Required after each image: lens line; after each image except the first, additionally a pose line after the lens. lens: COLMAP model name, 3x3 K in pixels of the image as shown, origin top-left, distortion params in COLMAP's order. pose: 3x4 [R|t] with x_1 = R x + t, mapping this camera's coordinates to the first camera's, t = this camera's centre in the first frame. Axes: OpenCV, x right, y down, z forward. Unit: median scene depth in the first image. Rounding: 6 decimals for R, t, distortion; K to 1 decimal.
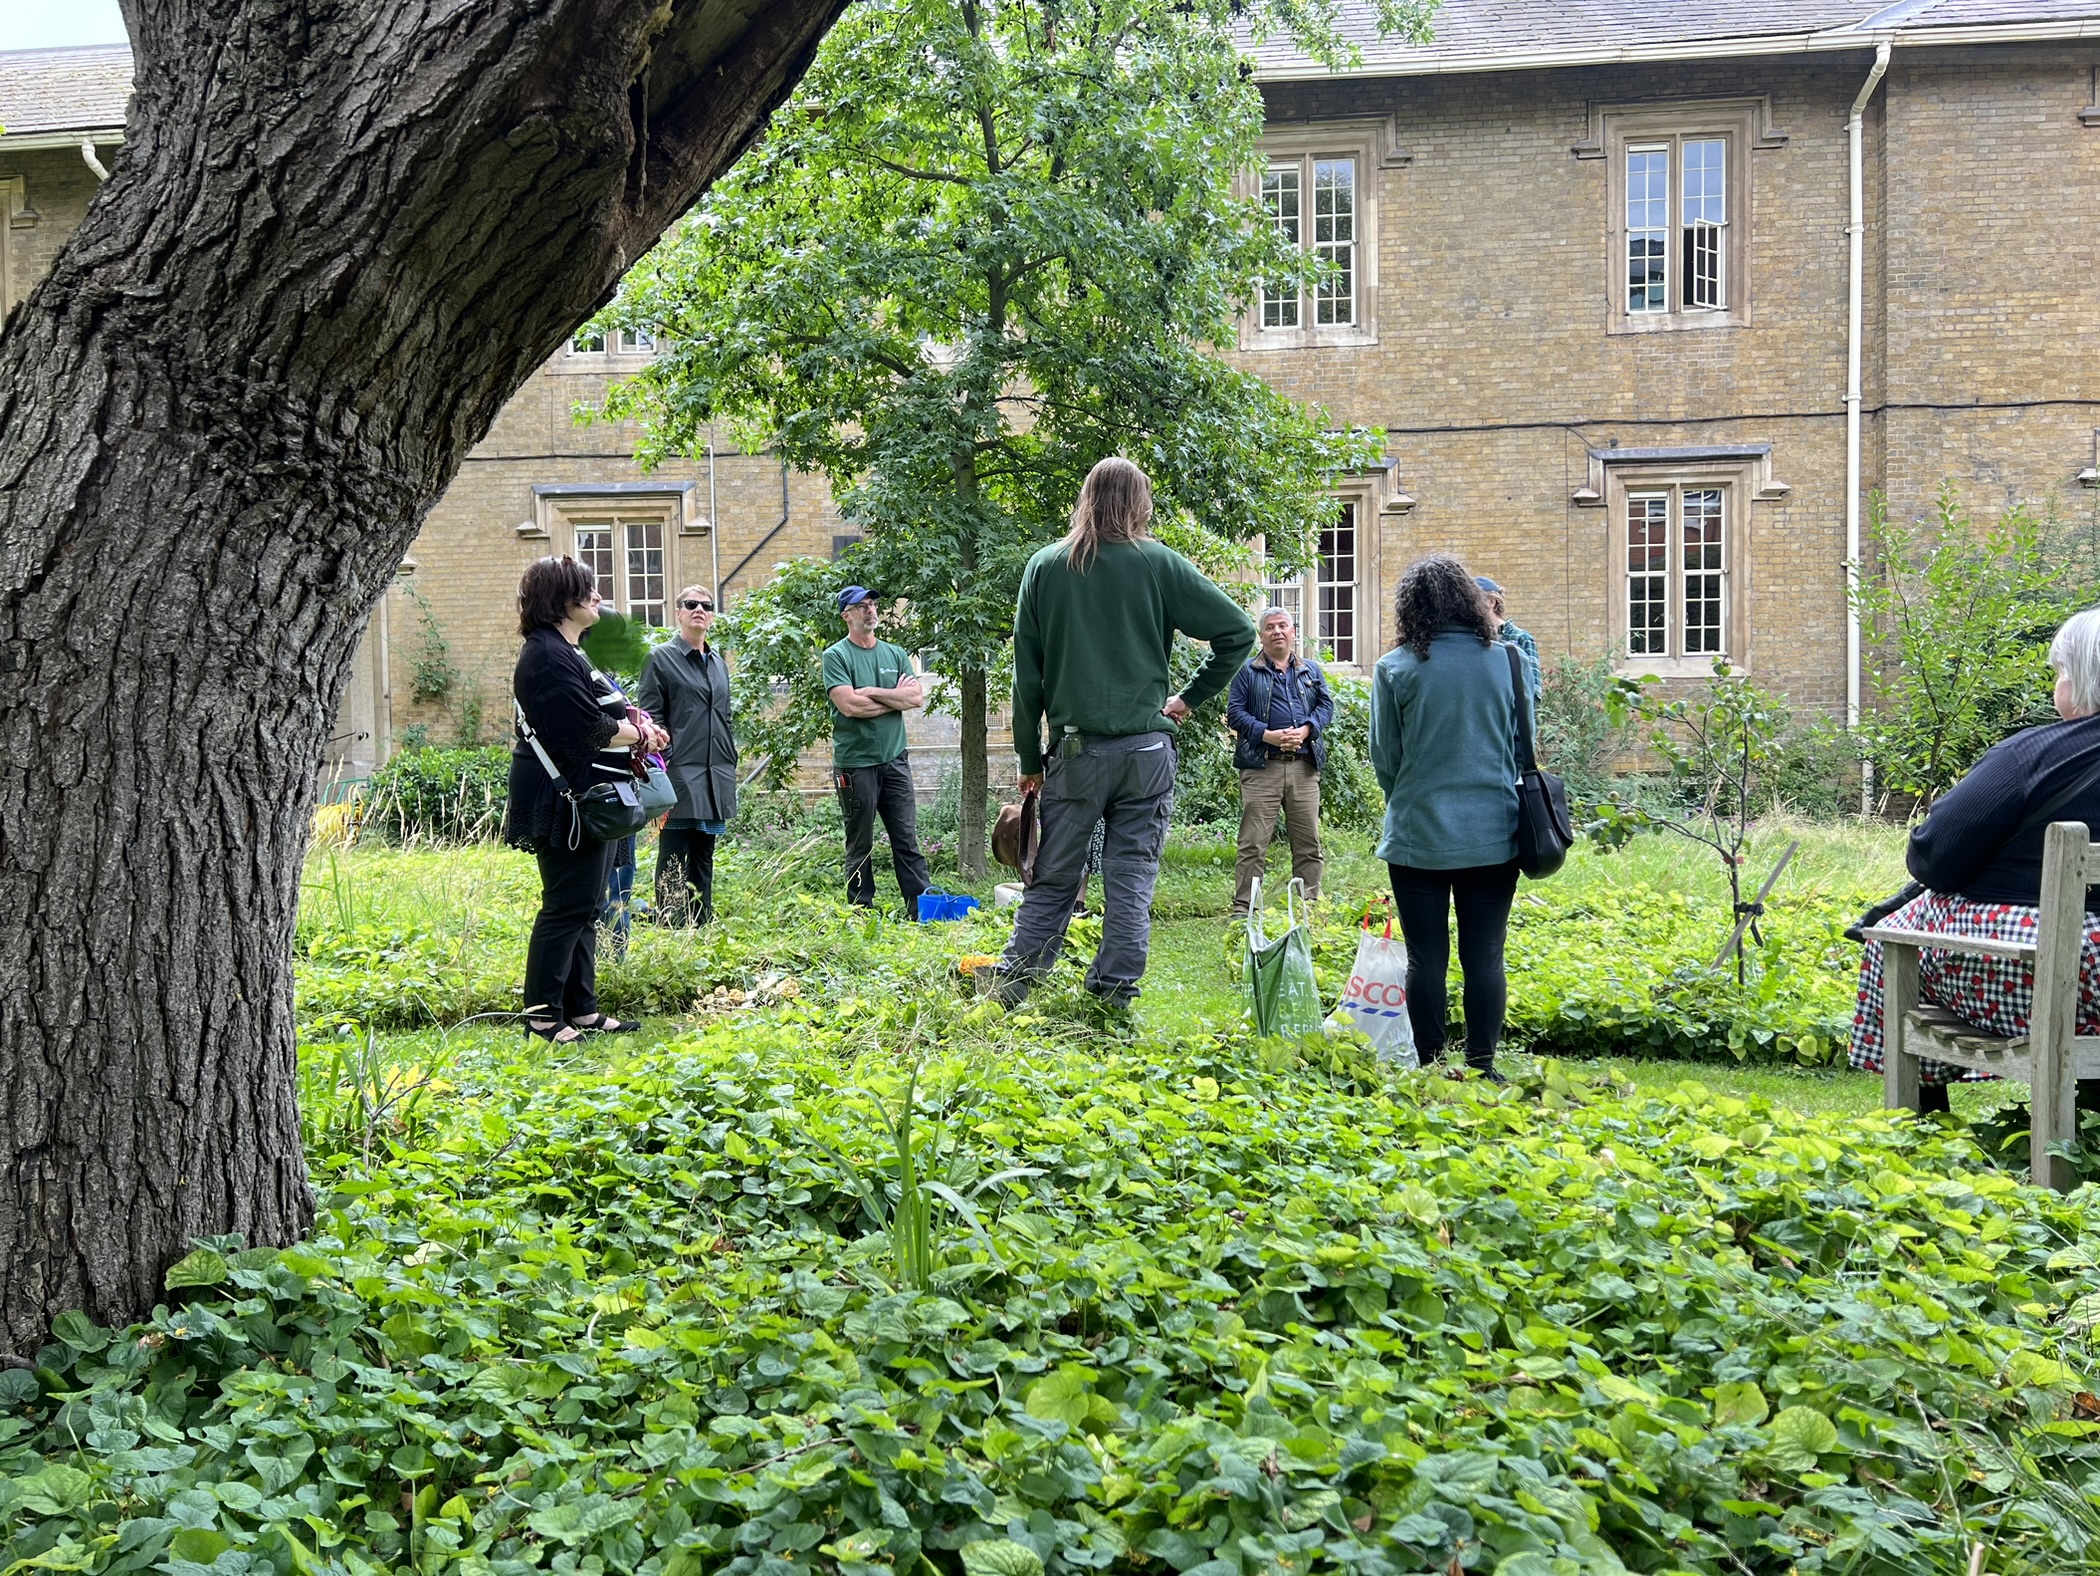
lens RADIAL K [[1477.3, 0, 1050.5], [0, 1477.3, 831.8], [0, 0, 1]] dist [0.031582, -0.028452]
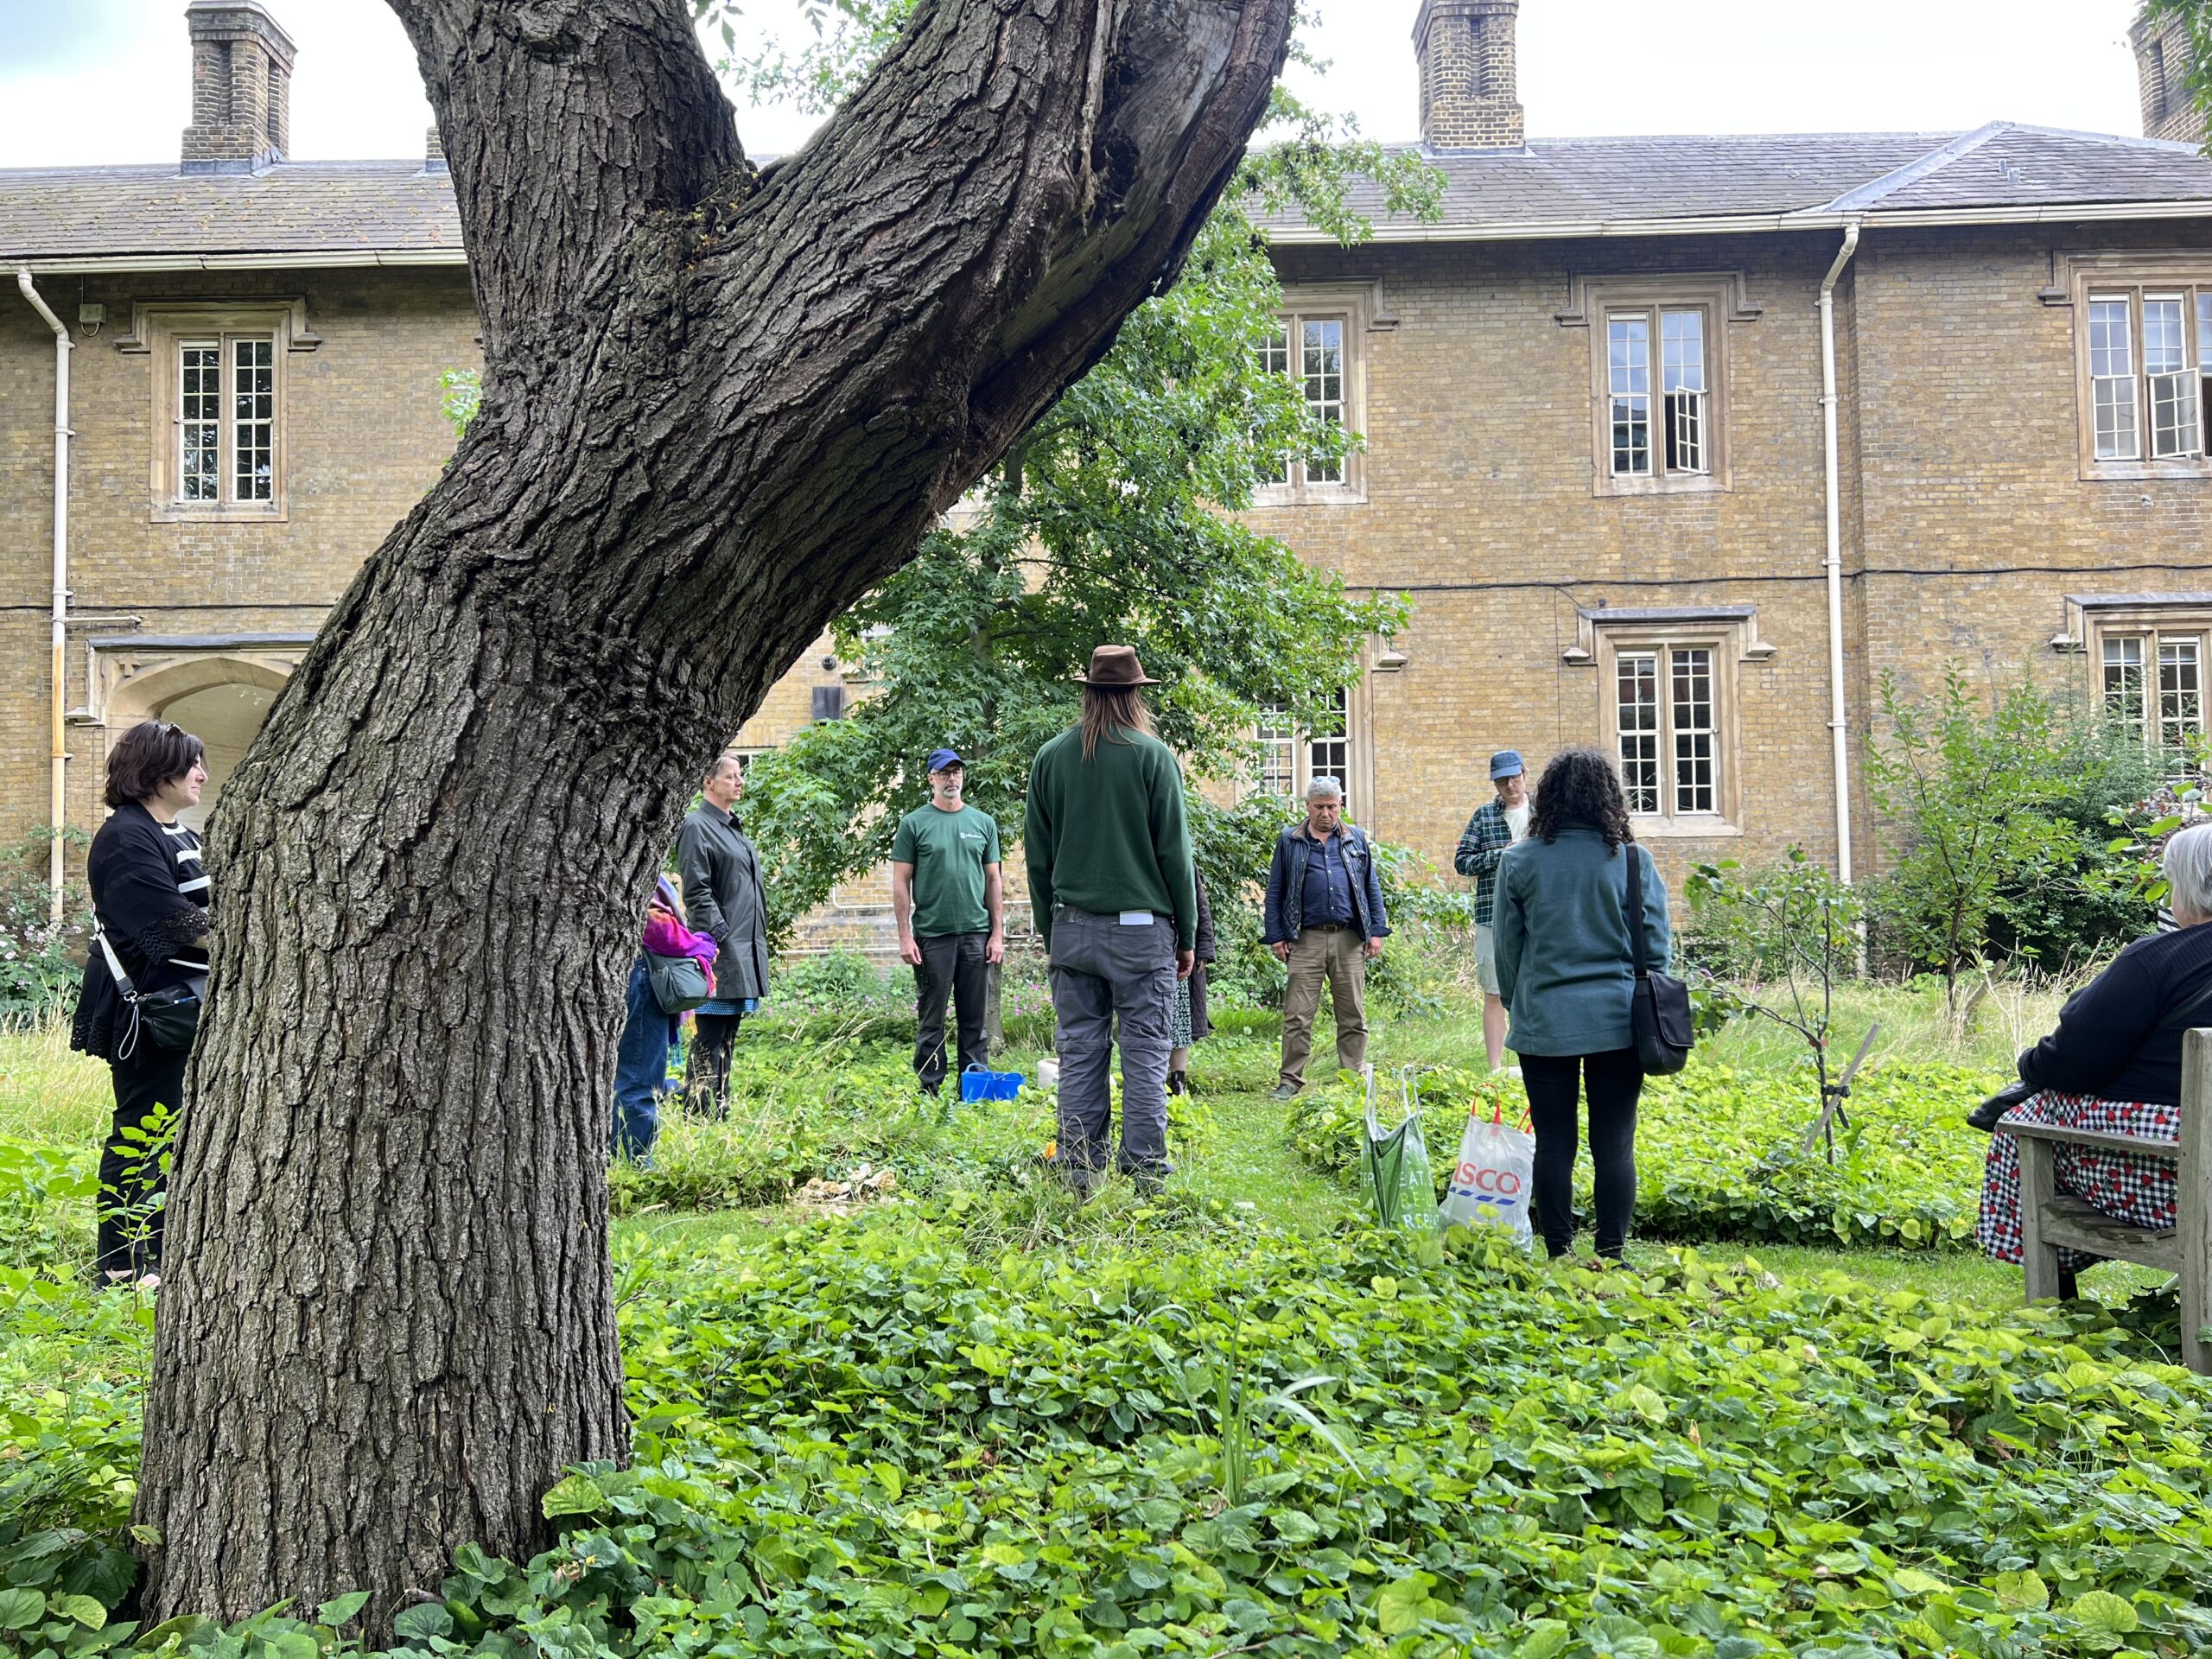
lens RADIAL K [[1556.1, 0, 1106.5], [0, 1556.1, 875.6], [0, 0, 1]] dist [0.031582, -0.028452]
pose [[0.997844, 0.001701, 0.065612, -0.200171], [0.003007, 0.997430, -0.071588, -0.040829], [-0.065565, 0.071631, 0.995274, -0.096597]]
